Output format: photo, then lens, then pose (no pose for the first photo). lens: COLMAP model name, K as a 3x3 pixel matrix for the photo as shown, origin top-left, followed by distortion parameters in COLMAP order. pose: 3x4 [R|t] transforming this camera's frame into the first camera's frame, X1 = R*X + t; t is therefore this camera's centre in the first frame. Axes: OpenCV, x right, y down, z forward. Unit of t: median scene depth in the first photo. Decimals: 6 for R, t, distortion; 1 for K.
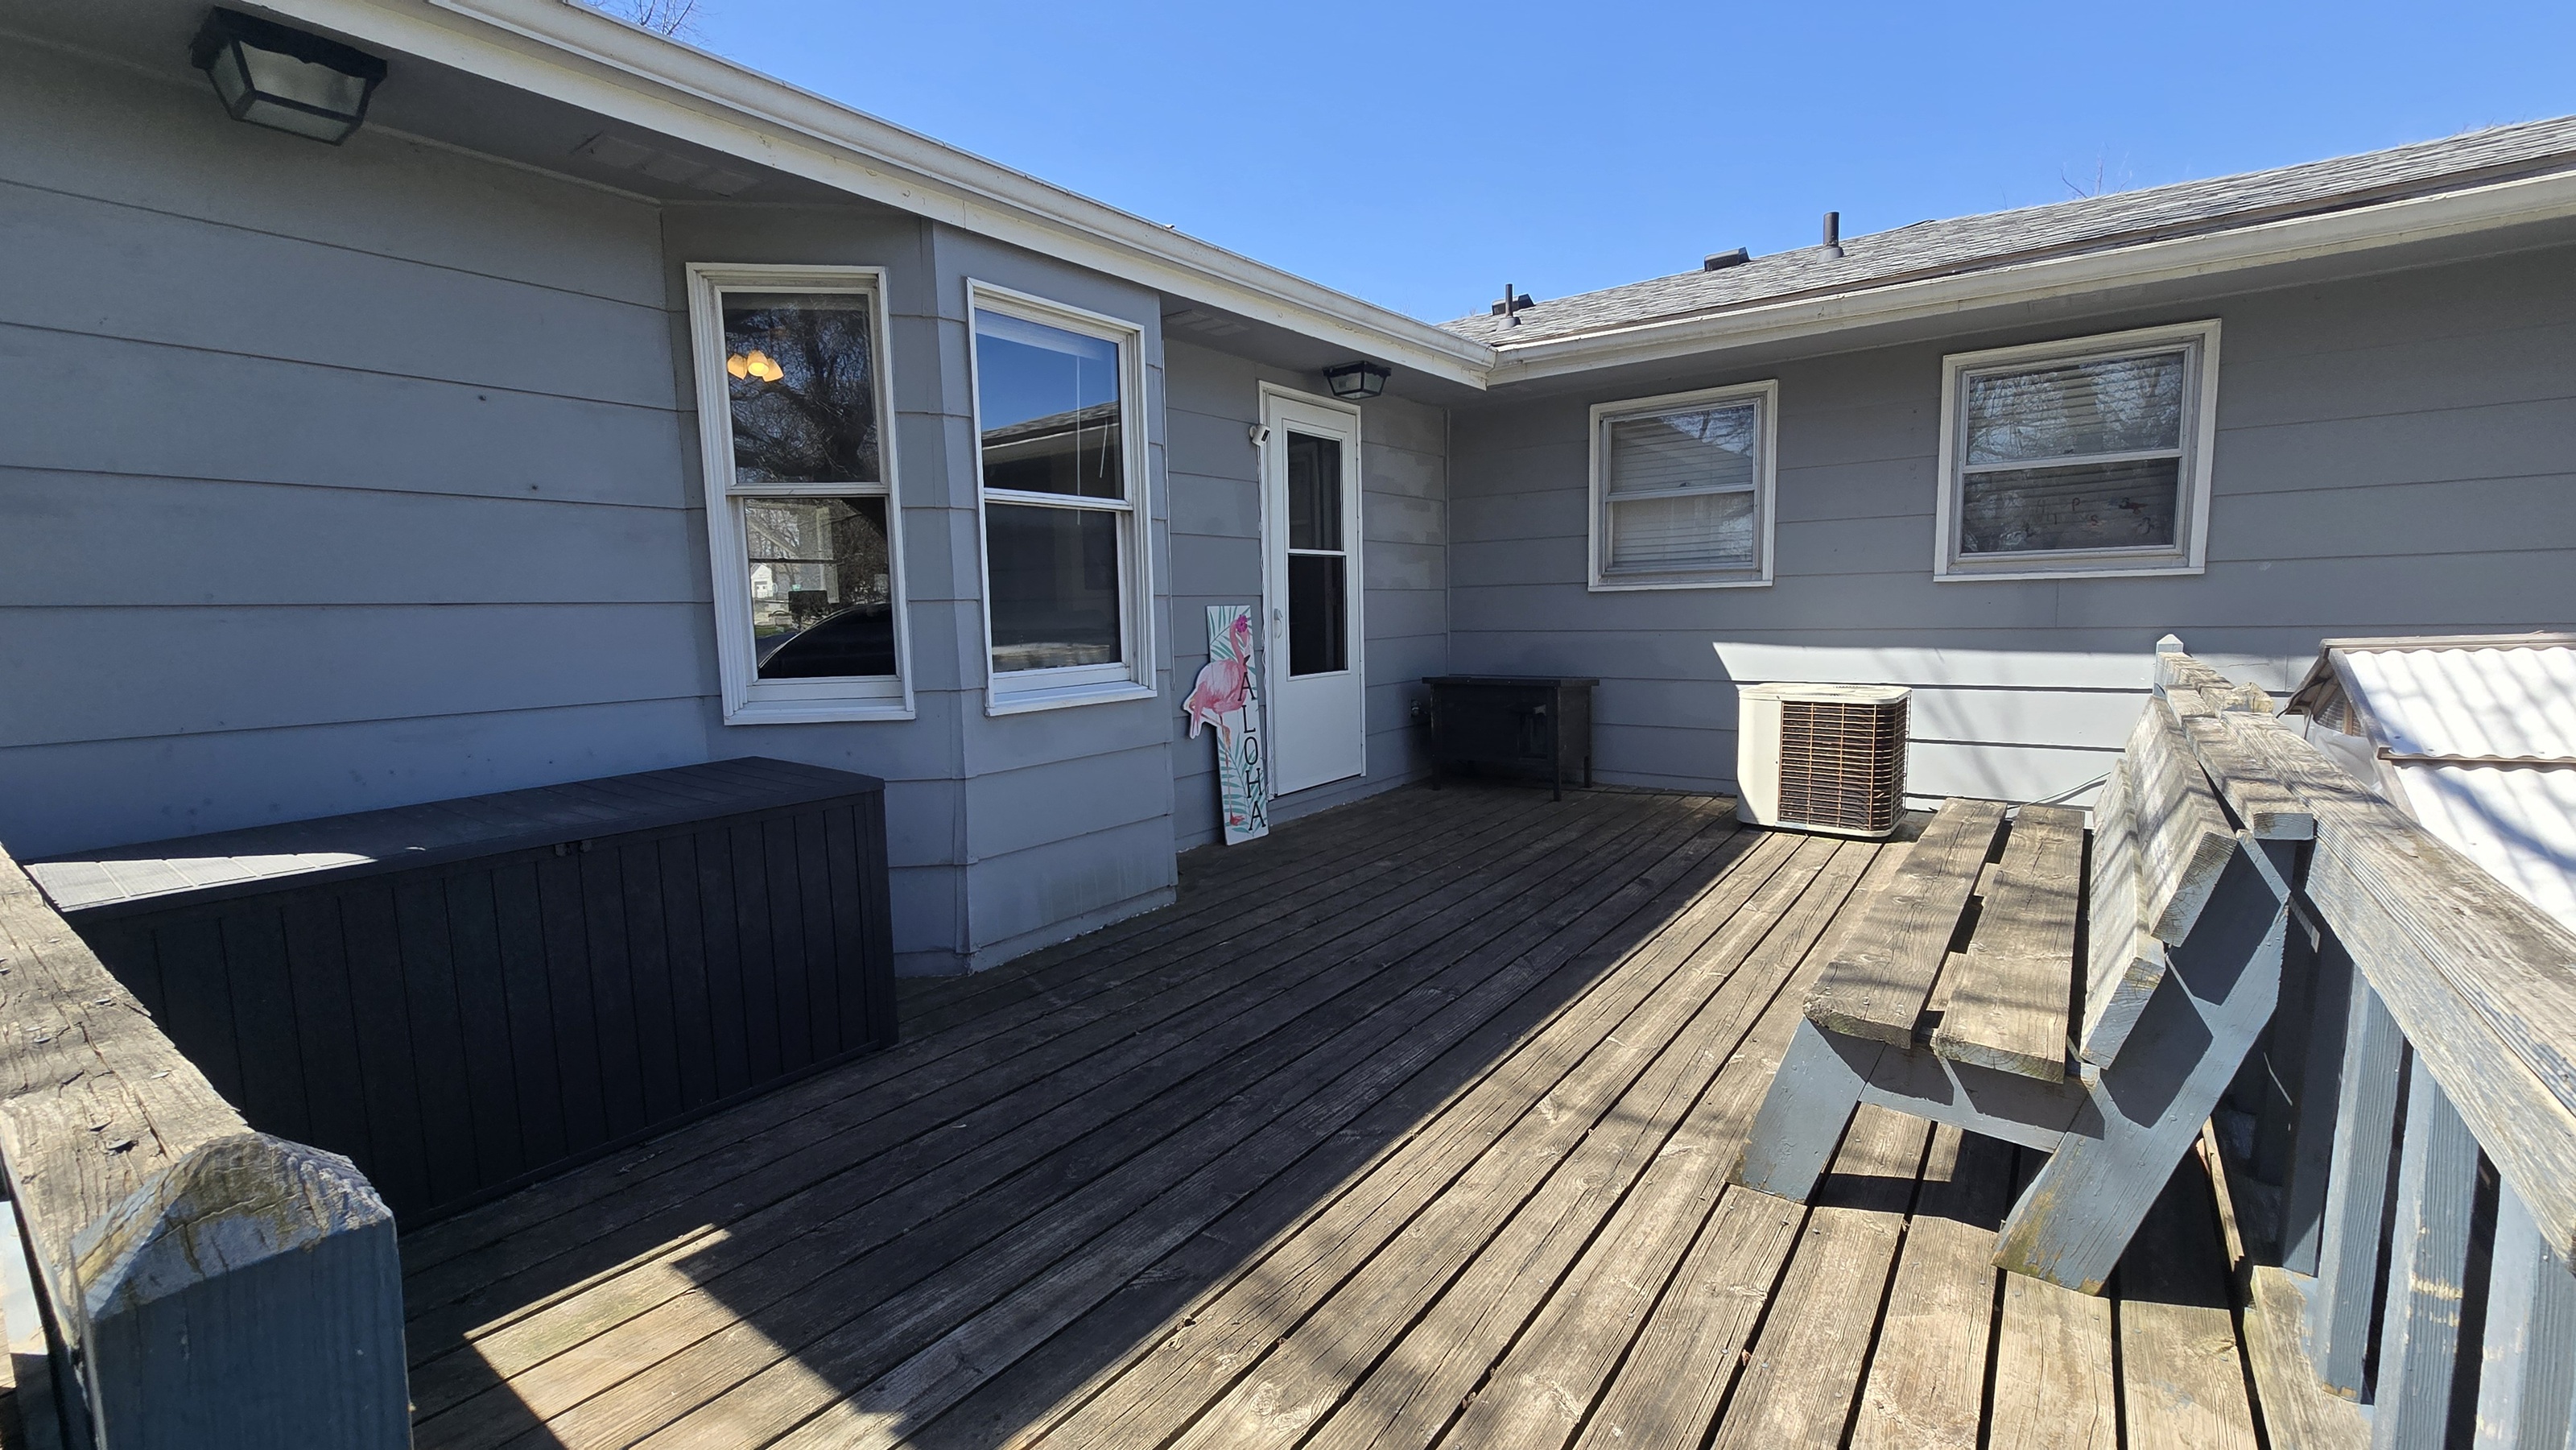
lens RADIAL K [[1049.3, 0, 1278.6], [0, 1049.3, 717.8], [0, 0, 1]] dist [-0.013920, 0.001026]
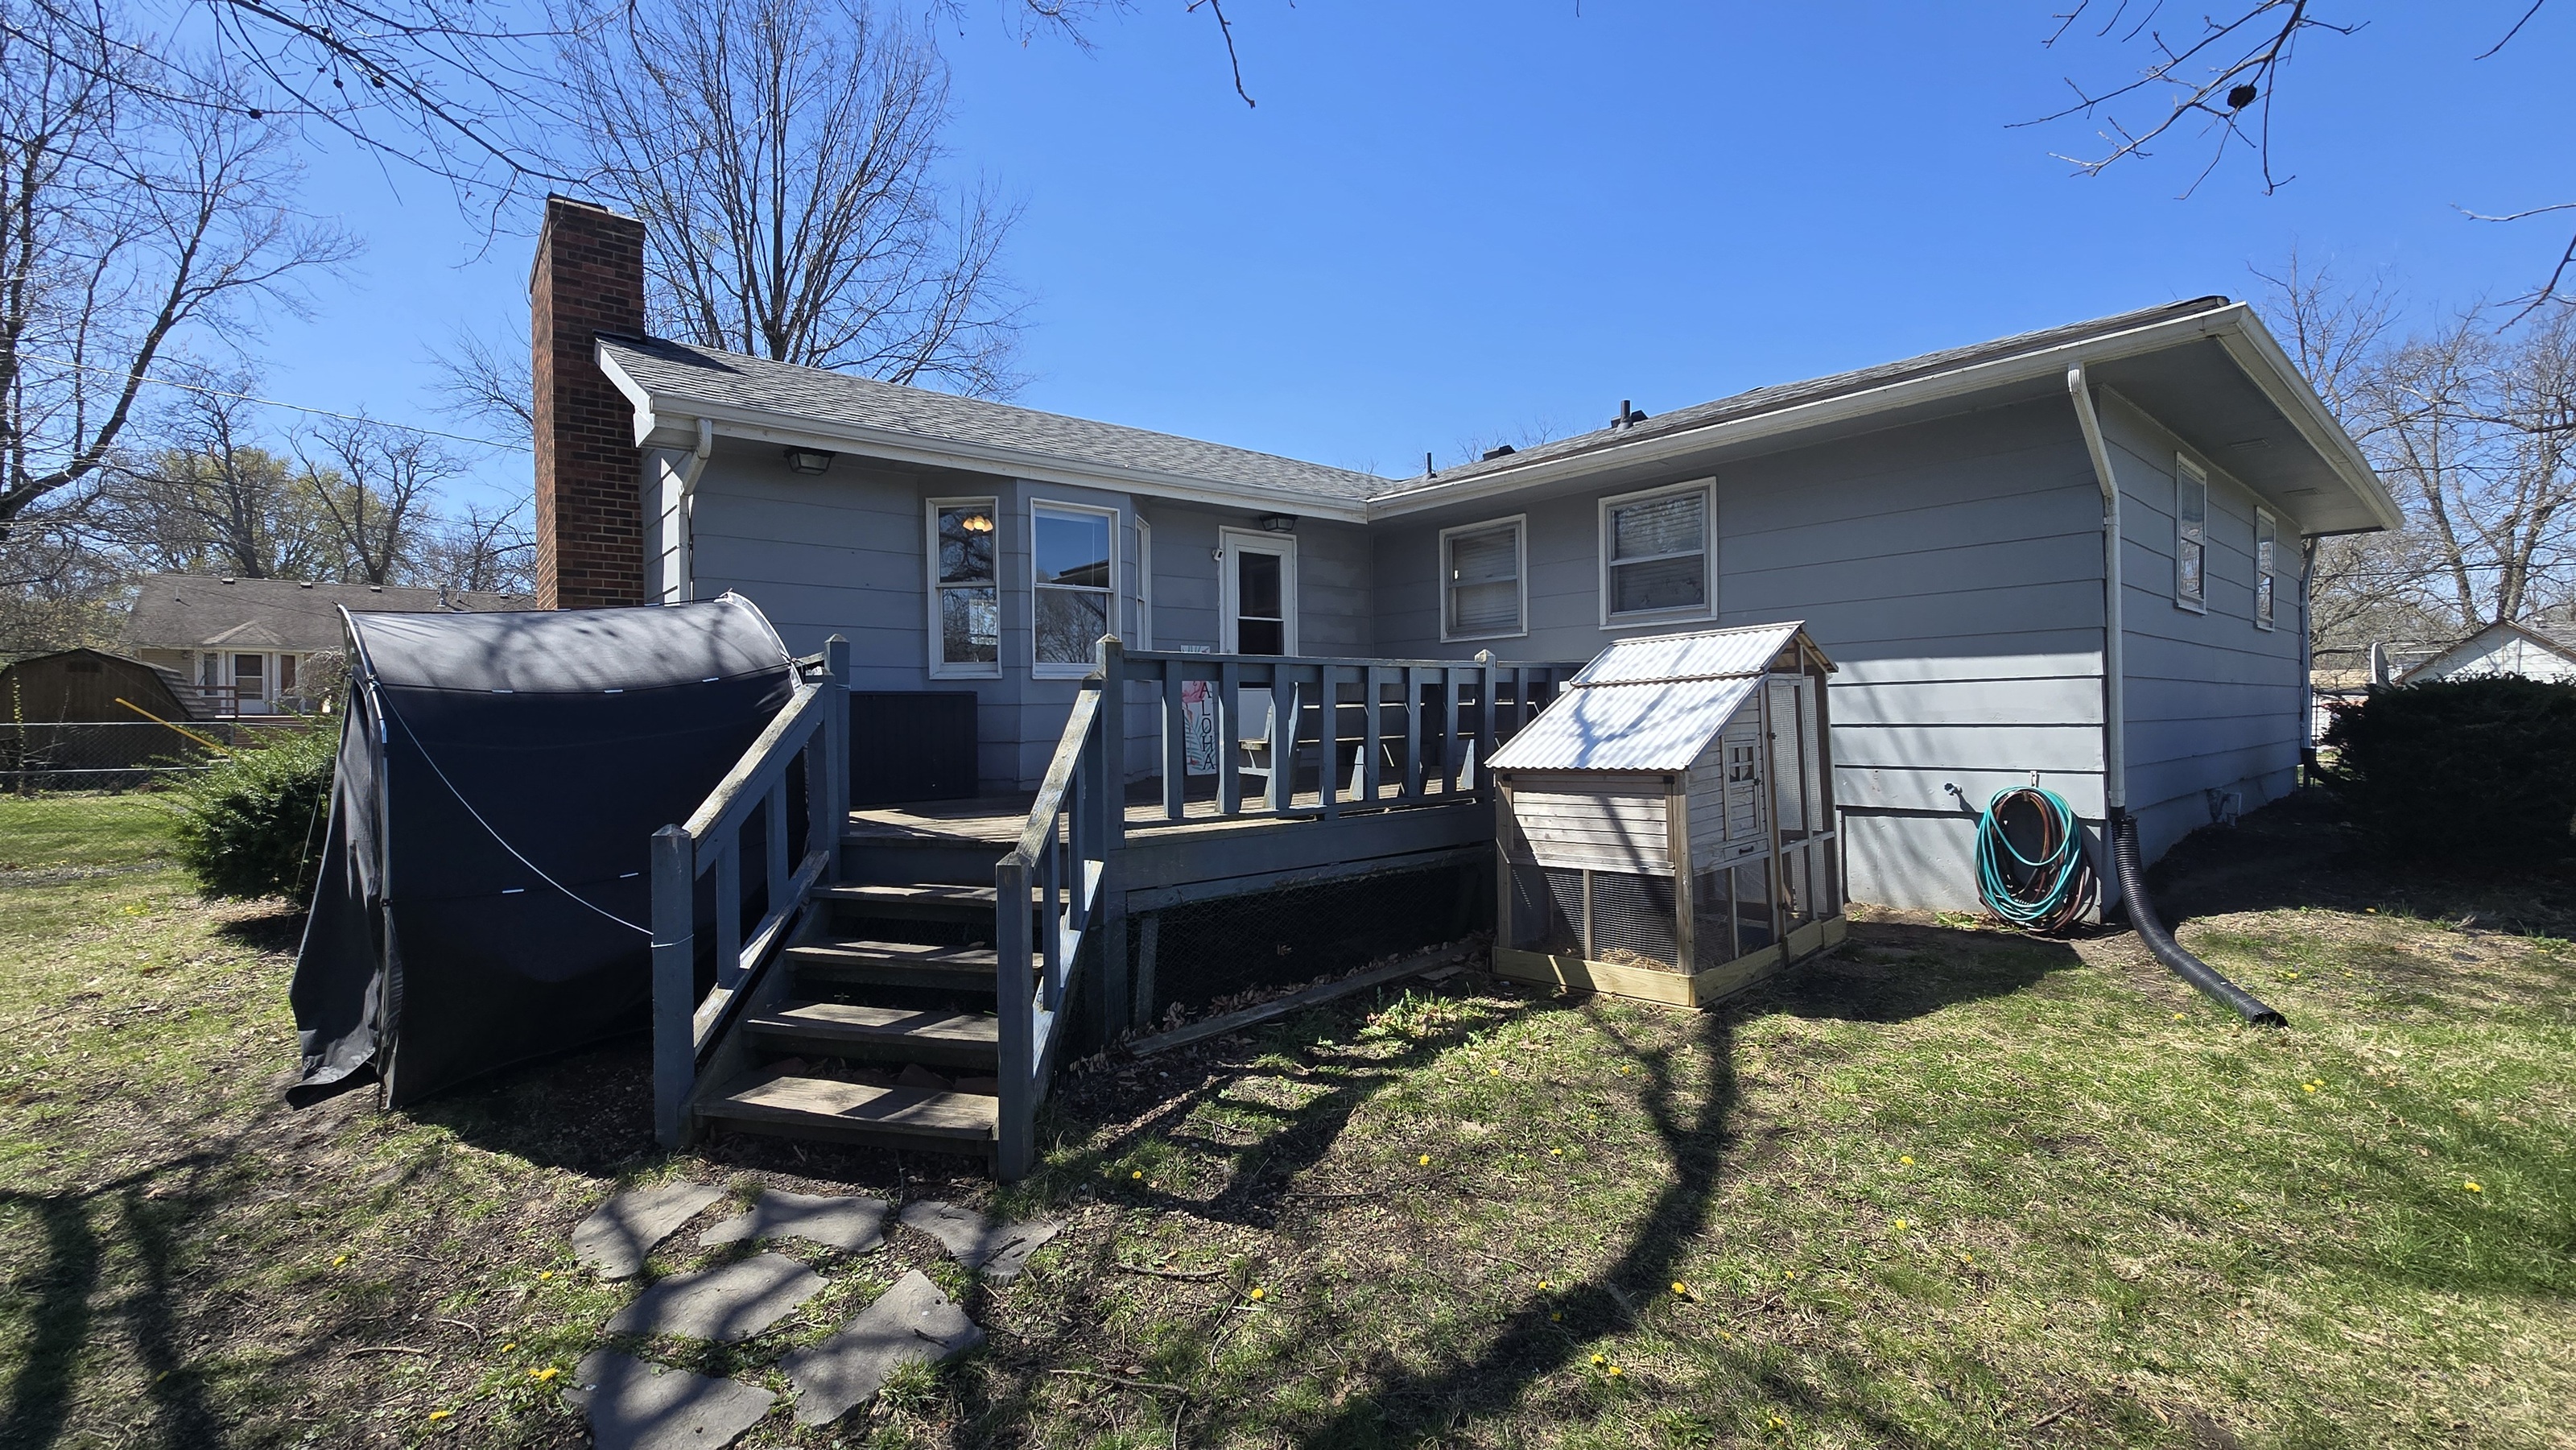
lens RADIAL K [[1049.3, 0, 1282.6], [0, 1049.3, 714.8], [0, 0, 1]] dist [-0.013920, 0.001026]
pose [[0.979455, 0.006346, -0.201565, 0.448719], [-0.025129, 0.995555, -0.090766, 0.164877], [0.200093, 0.093966, 0.975261, -0.706836]]
